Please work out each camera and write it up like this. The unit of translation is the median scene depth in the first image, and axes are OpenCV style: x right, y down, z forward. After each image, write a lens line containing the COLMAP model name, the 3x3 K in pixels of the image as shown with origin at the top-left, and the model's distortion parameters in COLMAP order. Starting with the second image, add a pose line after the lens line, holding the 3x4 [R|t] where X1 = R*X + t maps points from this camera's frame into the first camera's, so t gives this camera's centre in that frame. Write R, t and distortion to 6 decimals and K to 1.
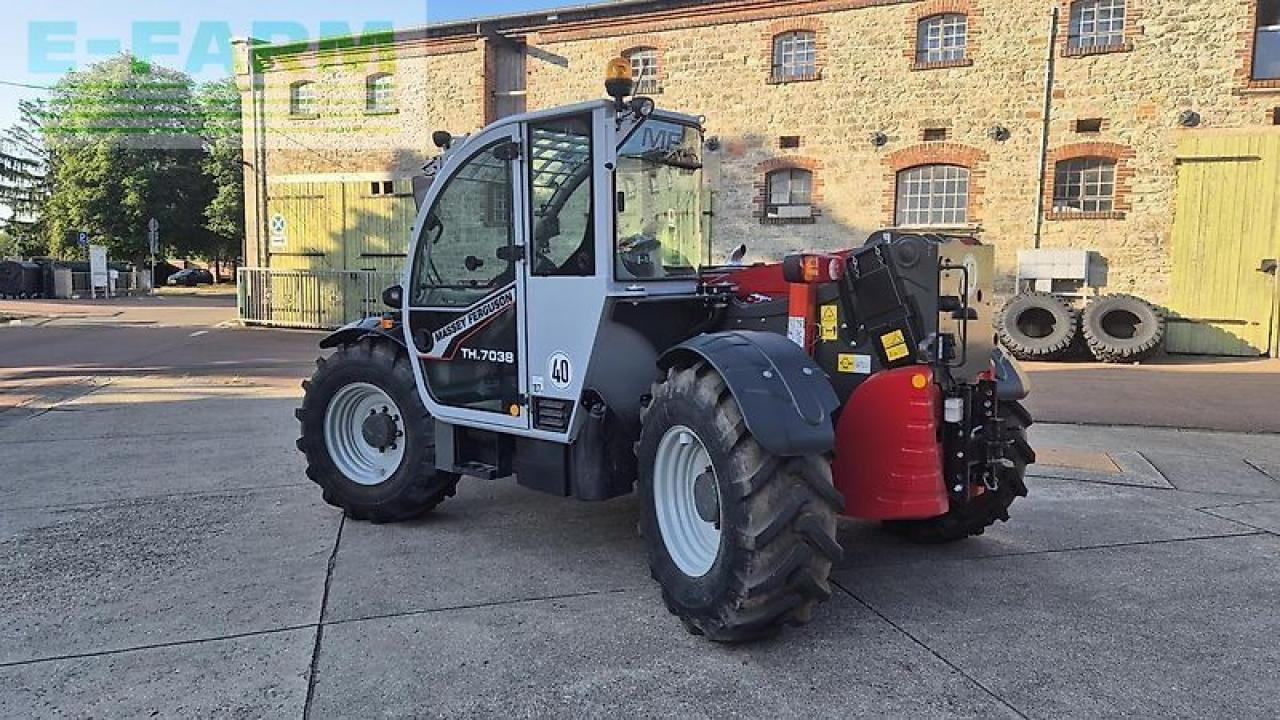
lens RADIAL K [[876.3, 0, 639.2], [0, 876.3, 359.5], [0, 0, 1]] dist [0.072699, -0.060688]
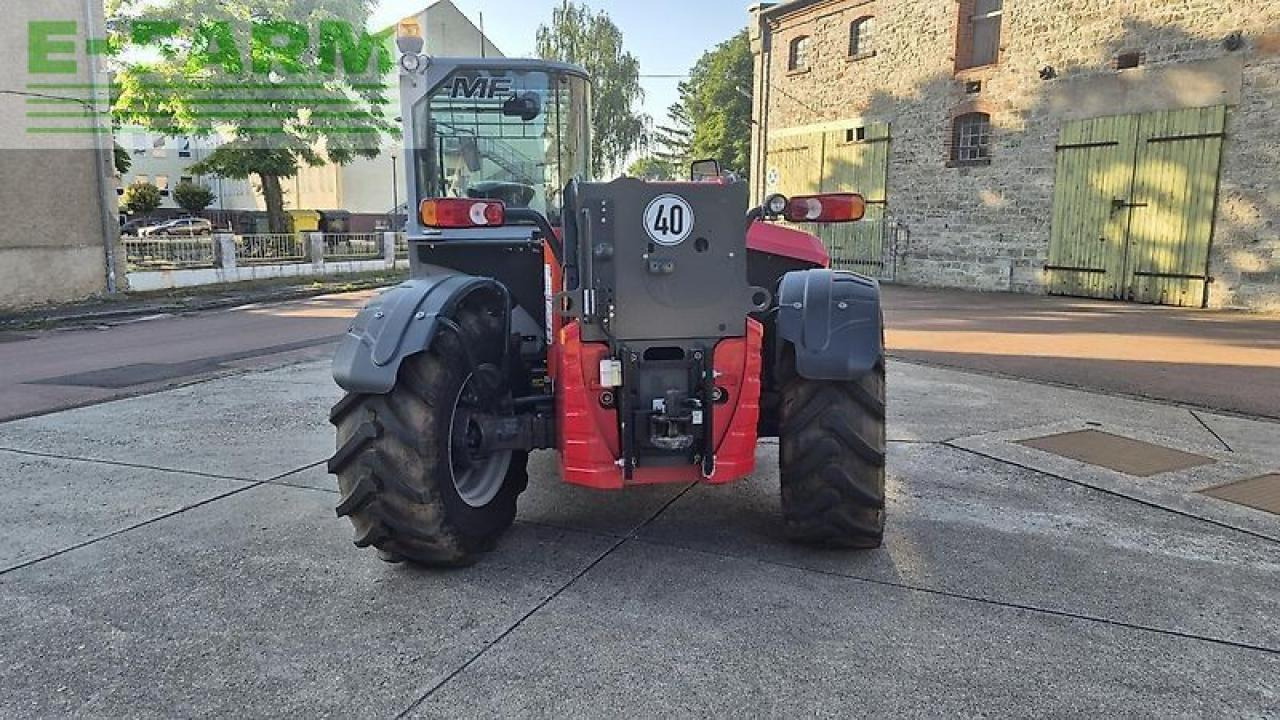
lens RADIAL K [[876.3, 0, 634.7], [0, 876.3, 359.3], [0, 0, 1]] dist [0.072699, -0.060688]
pose [[0.753342, 0.096064, -0.650574, 0.196008], [-0.058280, 0.995133, 0.079455, -0.005781], [0.655041, -0.021942, 0.755275, 0.074577]]
